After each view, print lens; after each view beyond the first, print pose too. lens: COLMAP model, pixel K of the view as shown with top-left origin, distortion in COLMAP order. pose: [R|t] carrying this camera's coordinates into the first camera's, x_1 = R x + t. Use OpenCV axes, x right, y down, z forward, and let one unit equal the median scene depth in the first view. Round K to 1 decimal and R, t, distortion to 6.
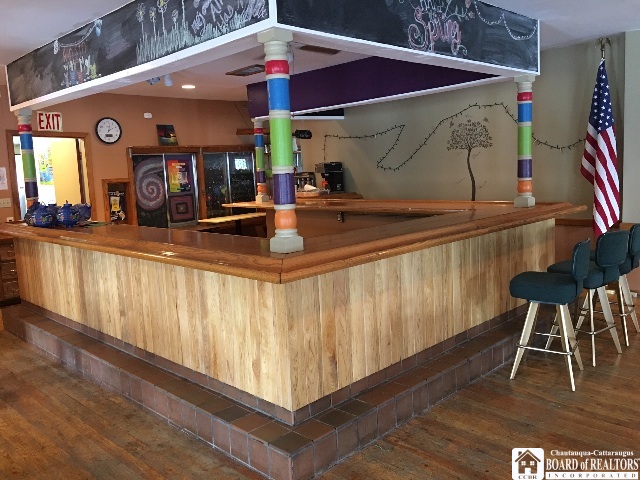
lens RADIAL K [[548.3, 0, 320.0], [0, 548.3, 234.7], [0, 0, 1]] dist [0.048530, -0.065942]
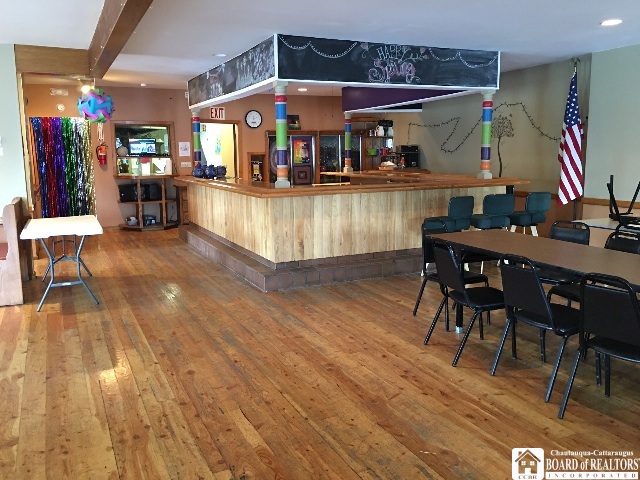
lens RADIAL K [[548.3, 0, 322.5], [0, 548.3, 243.2], [0, 0, 1]] dist [0.048530, -0.065942]
pose [[0.943595, 0.087133, -0.319432, 0.452126], [-0.070109, 0.995456, 0.064436, 0.054112], [0.323595, -0.038406, 0.945416, -0.538047]]
